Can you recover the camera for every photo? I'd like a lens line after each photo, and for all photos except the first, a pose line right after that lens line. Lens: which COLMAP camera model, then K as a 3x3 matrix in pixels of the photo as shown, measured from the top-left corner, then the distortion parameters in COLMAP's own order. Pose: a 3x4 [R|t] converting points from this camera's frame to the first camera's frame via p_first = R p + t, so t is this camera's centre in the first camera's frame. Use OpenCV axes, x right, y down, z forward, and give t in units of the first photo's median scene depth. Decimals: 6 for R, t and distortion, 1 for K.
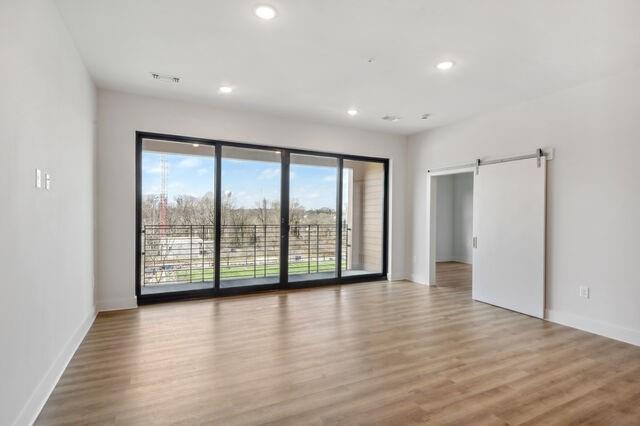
lens RADIAL K [[328.0, 0, 320.0], [0, 328.0, 213.0], [0, 0, 1]] dist [0.000756, -0.000253]
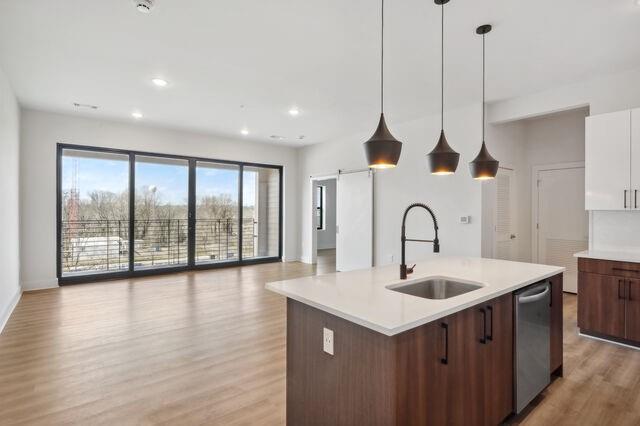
lens RADIAL K [[322.6, 0, 322.0], [0, 322.6, 207.9], [0, 0, 1]] dist [-0.000094, -0.000169]
pose [[0.977964, -0.004869, 0.208719, 0.108244], [0.005494, 0.999982, -0.002416, 0.000835], [-0.208704, 0.003509, 0.977973, -0.269643]]
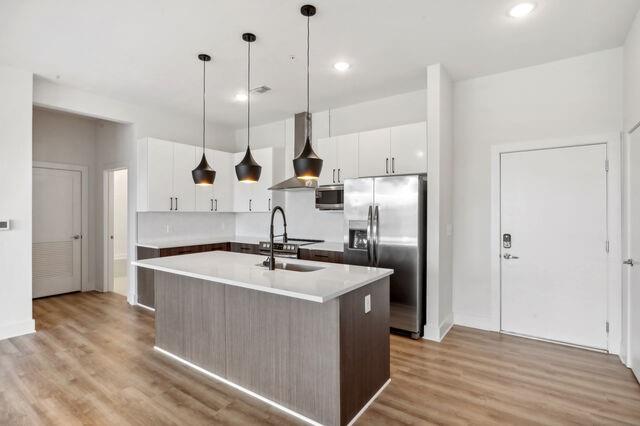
lens RADIAL K [[316.9, 0, 317.4], [0, 316.9, 212.8], [0, 0, 1]] dist [-0.003339, -0.000825]
pose [[-0.465664, -0.011818, 0.884882, -0.127132], [-0.005950, 0.999930, 0.010223, 0.000710], [-0.884941, -0.000504, -0.465702, 0.198415]]
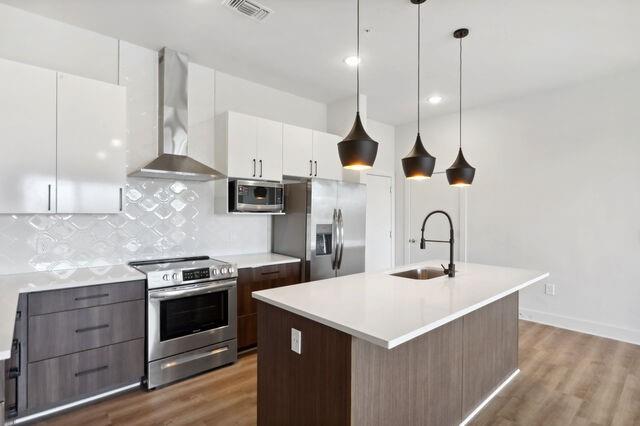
lens RADIAL K [[328.0, 0, 320.0], [0, 328.0, 213.0], [0, 0, 1]] dist [0.000756, -0.000253]
pose [[-0.964840, -0.015134, -0.262400, 0.543044], [-0.013220, 0.999872, -0.009058, 0.006700], [0.262504, -0.005270, -0.964917, 0.413263]]
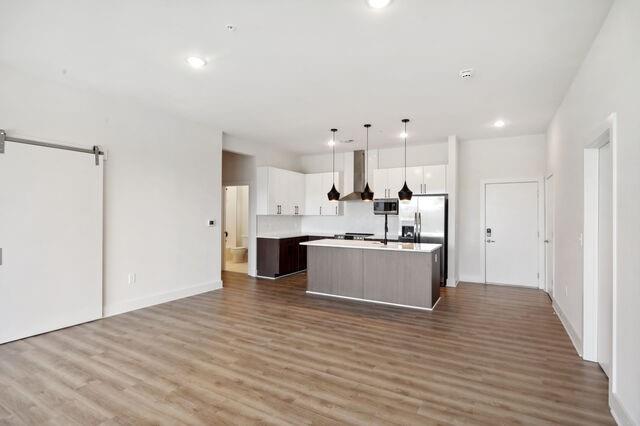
lens RADIAL K [[328.0, 0, 320.0], [0, 328.0, 213.0], [0, 0, 1]] dist [0.000756, -0.000253]
pose [[-0.569928, -0.011692, 0.821611, -0.355166], [-0.012960, 0.999902, 0.005240, -0.007411], [-0.821592, -0.007661, -0.570024, 0.711125]]
